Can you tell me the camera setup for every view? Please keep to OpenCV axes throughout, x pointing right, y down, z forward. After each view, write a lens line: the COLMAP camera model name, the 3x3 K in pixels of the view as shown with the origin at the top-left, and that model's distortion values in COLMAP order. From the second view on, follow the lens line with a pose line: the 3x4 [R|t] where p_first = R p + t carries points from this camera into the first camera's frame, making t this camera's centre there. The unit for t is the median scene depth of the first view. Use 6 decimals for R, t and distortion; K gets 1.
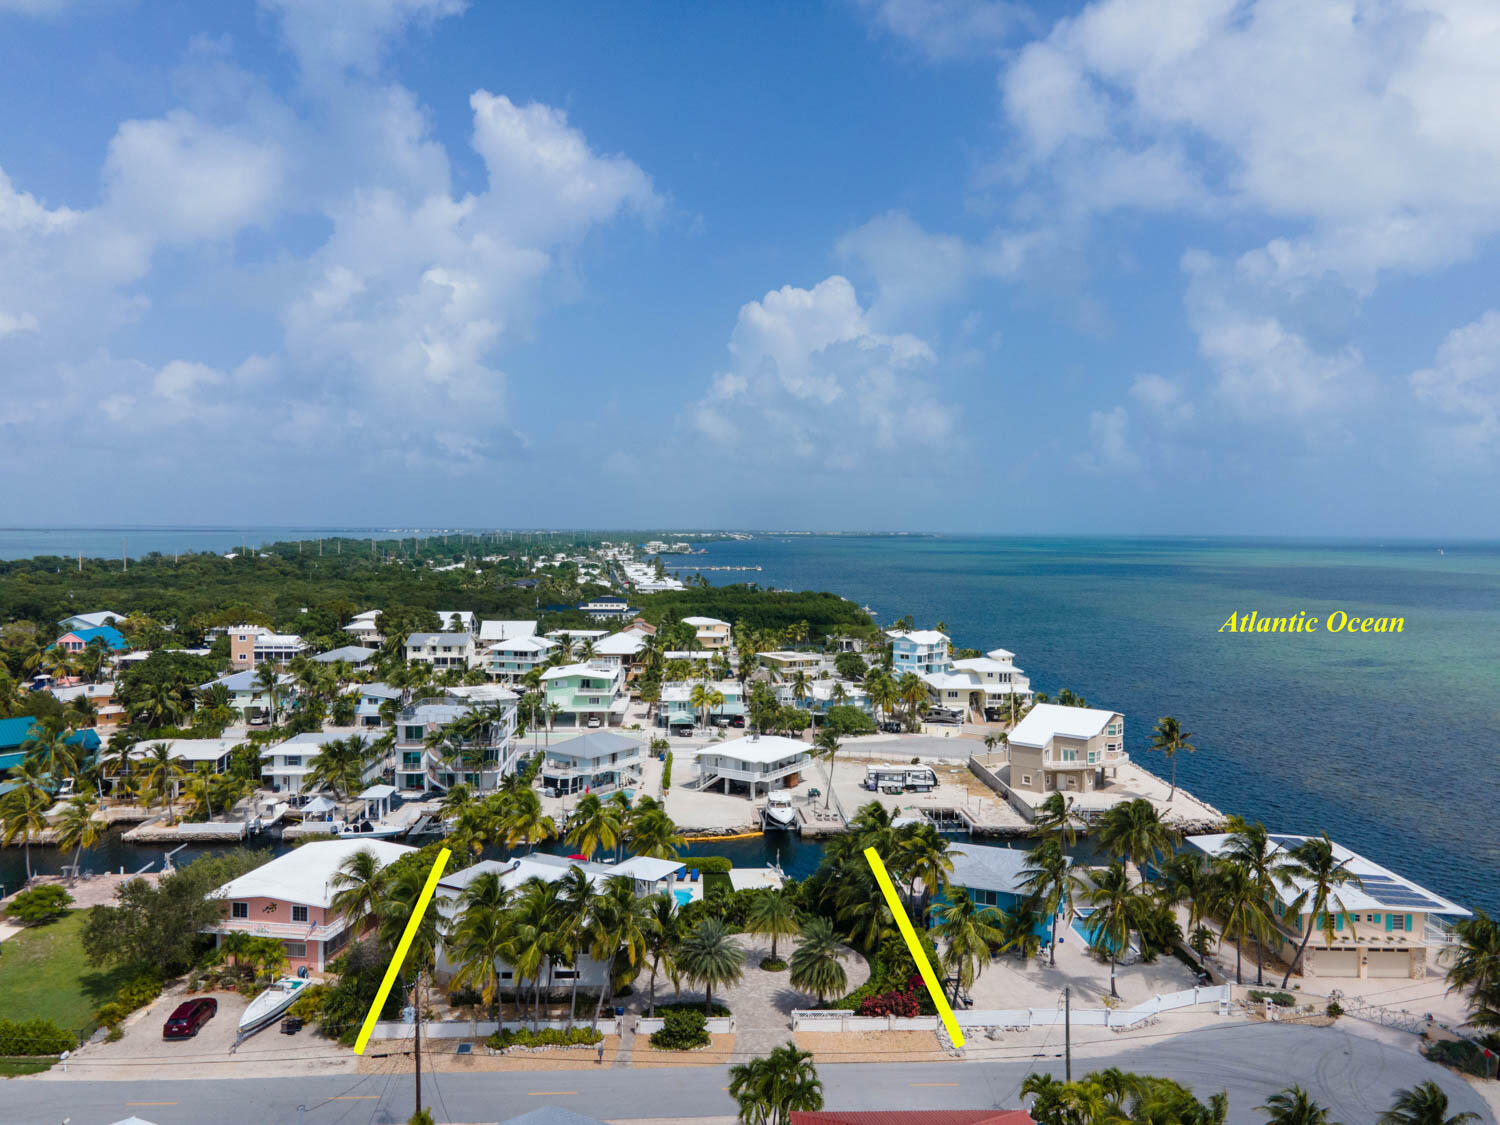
lens RADIAL K [[1094.3, 0, 756.0], [0, 1094.3, 561.6], [0, 0, 1]] dist [0.027022, 0.029423]
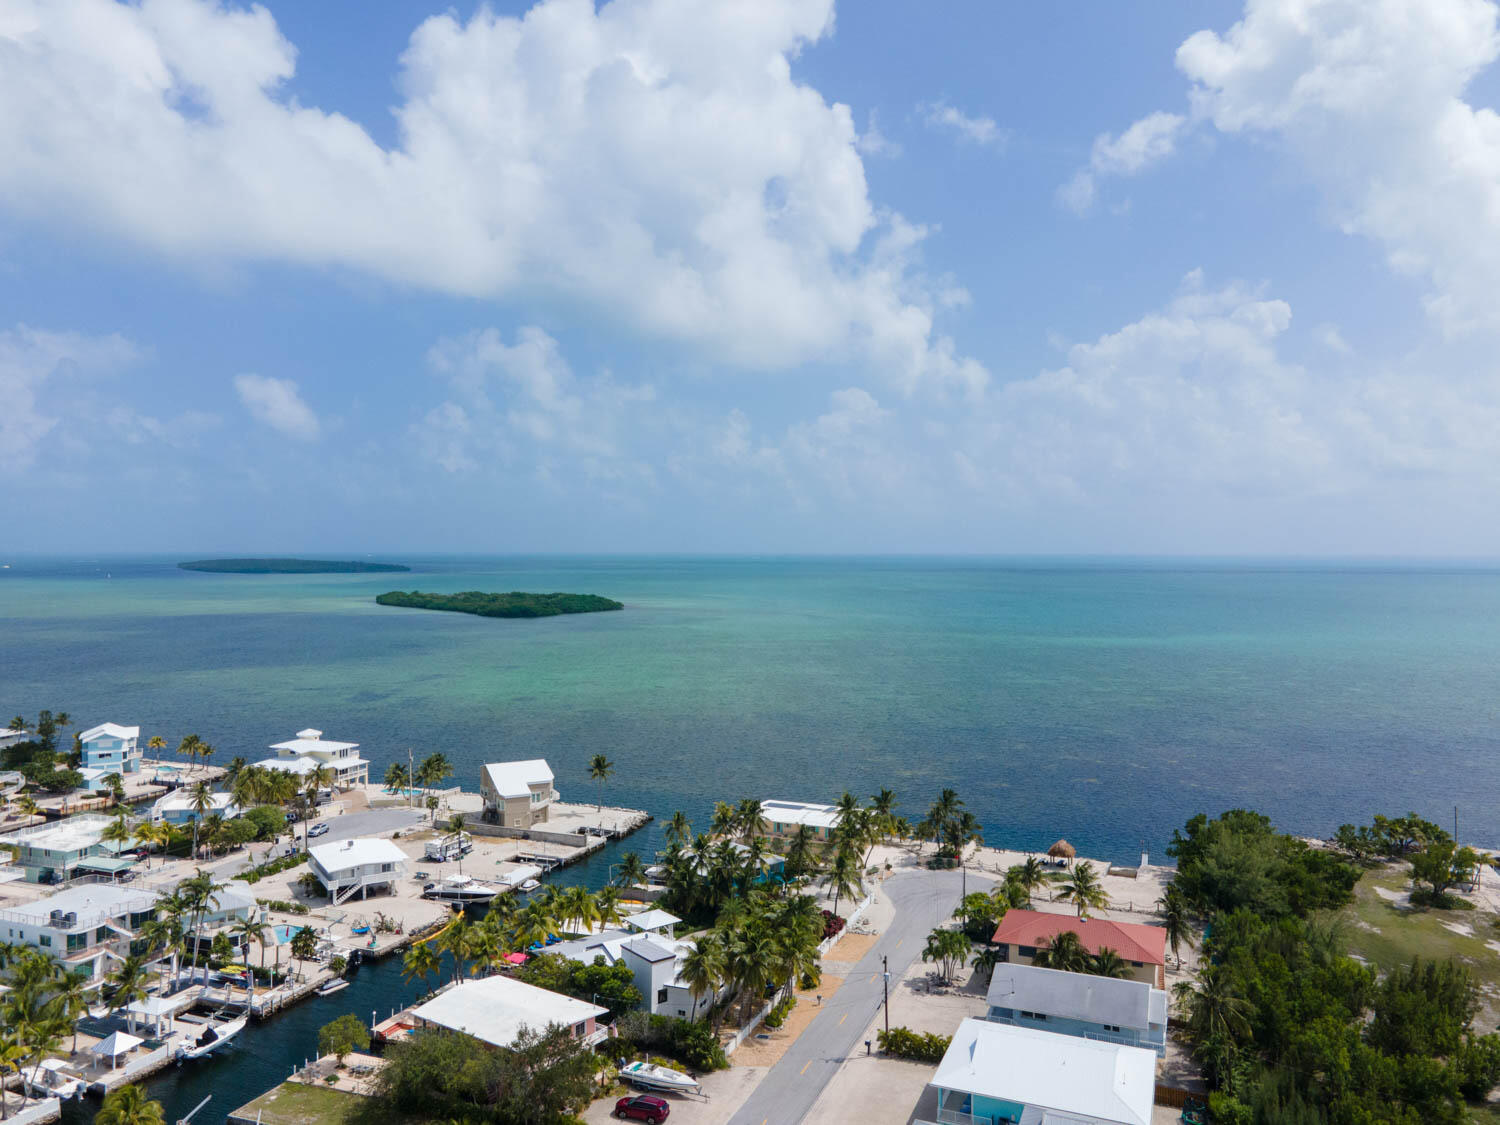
lens RADIAL K [[1094.3, 0, 756.0], [0, 1094.3, 561.6], [0, 0, 1]] dist [0.027022, 0.029423]
pose [[0.425216, -0.019788, 0.904876, -0.832018], [0.032773, 0.999442, 0.006455, -0.114991], [-0.904499, 0.026911, 0.425627, 0.175697]]
